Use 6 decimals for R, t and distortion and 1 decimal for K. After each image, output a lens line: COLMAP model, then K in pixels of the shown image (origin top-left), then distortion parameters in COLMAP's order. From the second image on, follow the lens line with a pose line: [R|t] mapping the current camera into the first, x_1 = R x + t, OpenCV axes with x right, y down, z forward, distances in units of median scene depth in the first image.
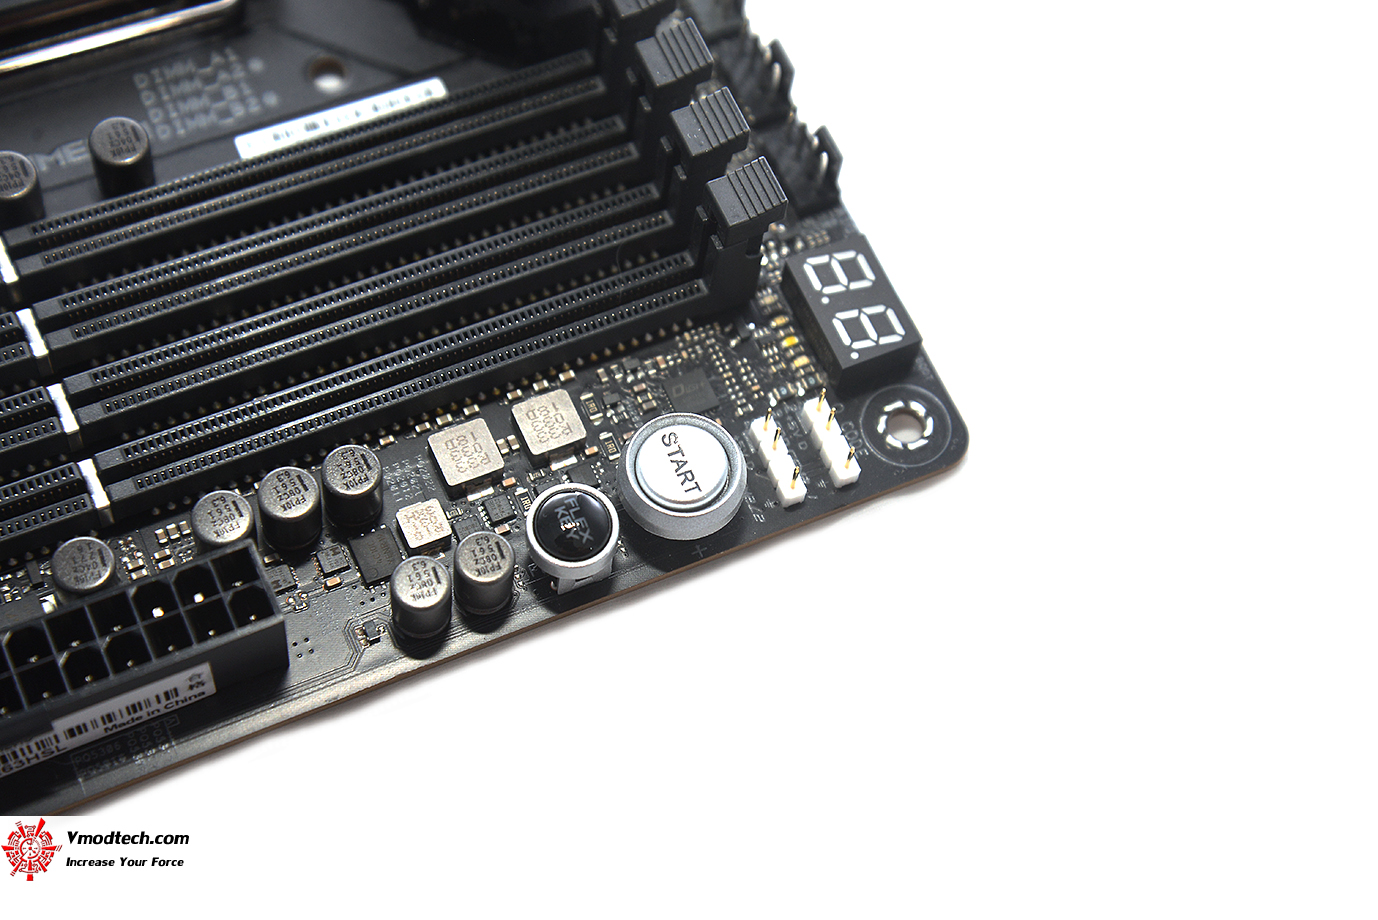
lens RADIAL K [[2628.1, 0, 683.9], [0, 2628.1, 446.5], [0, 0, 1]] dist [0.314881, 0.000000]
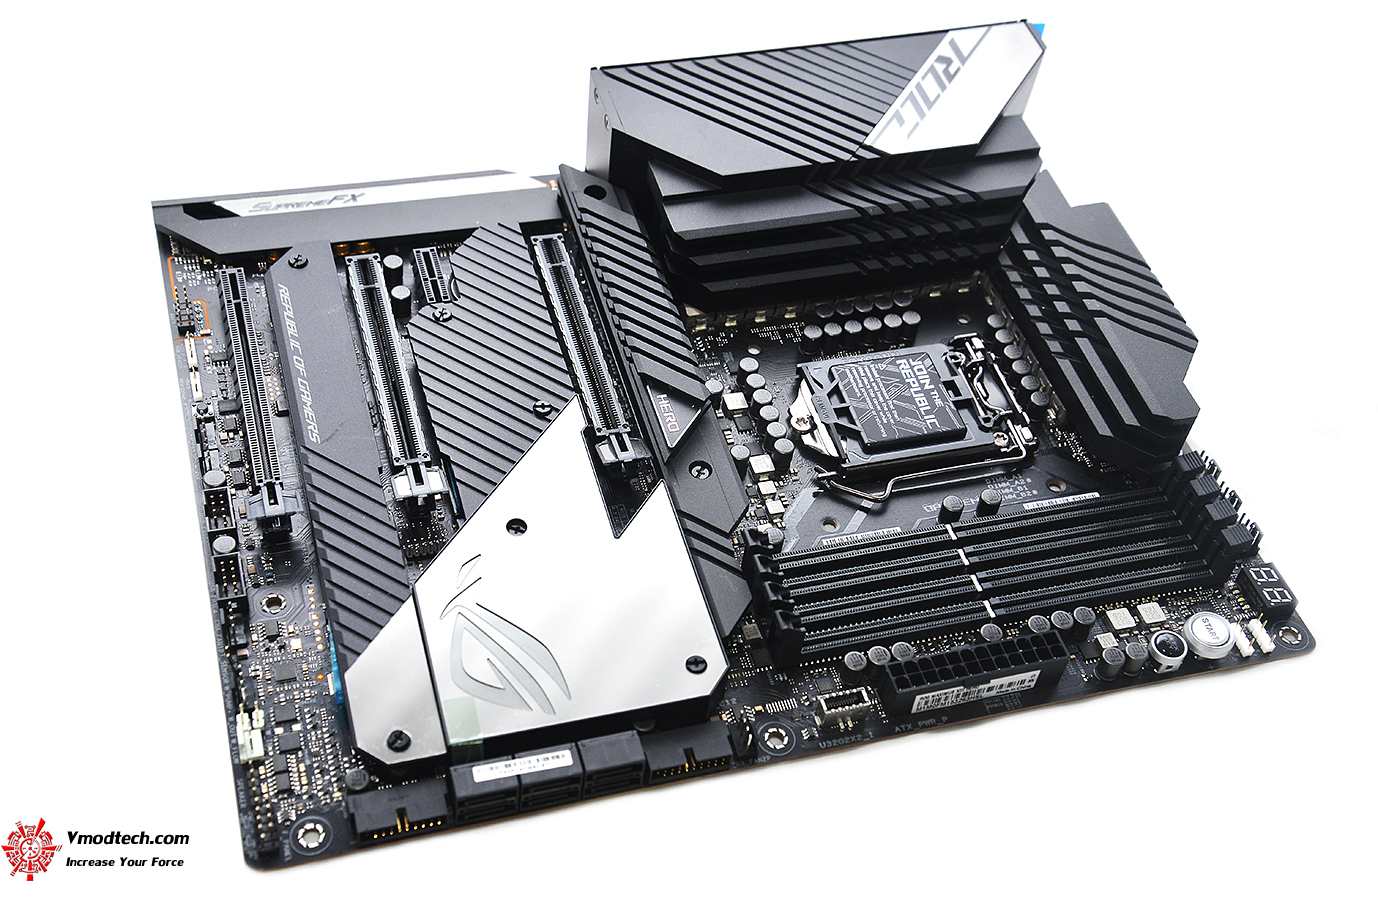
lens RADIAL K [[1679.1, 0, 675.1], [0, 1679.1, 469.6], [0, 0, 1]] dist [0.135028, 0.000000]
pose [[0.989920, 0.106803, -0.093014, -0.375628], [-0.127618, 0.957464, -0.258797, 0.349595], [0.061417, 0.268059, 0.961443, -0.690649]]
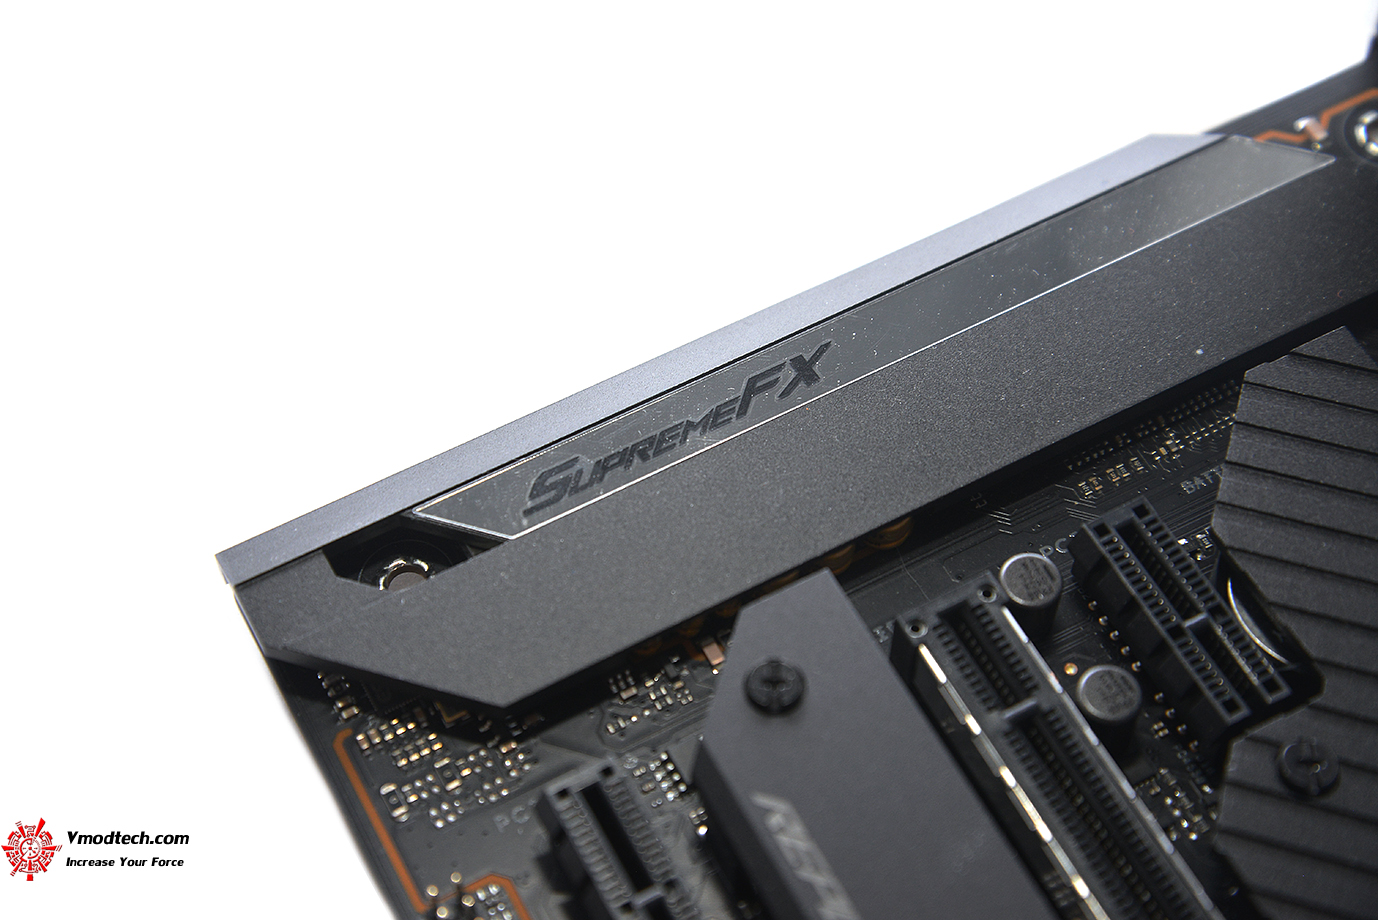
lens RADIAL K [[2628.1, 0, 687.1], [0, 2628.1, 447.3], [0, 0, 1]] dist [0.314881, 0.000000]
pose [[0.991245, -0.118281, -0.058683, -0.940736], [0.111304, 0.987619, -0.110548, -0.271342], [0.071032, 0.103049, 0.992137, 0.107292]]
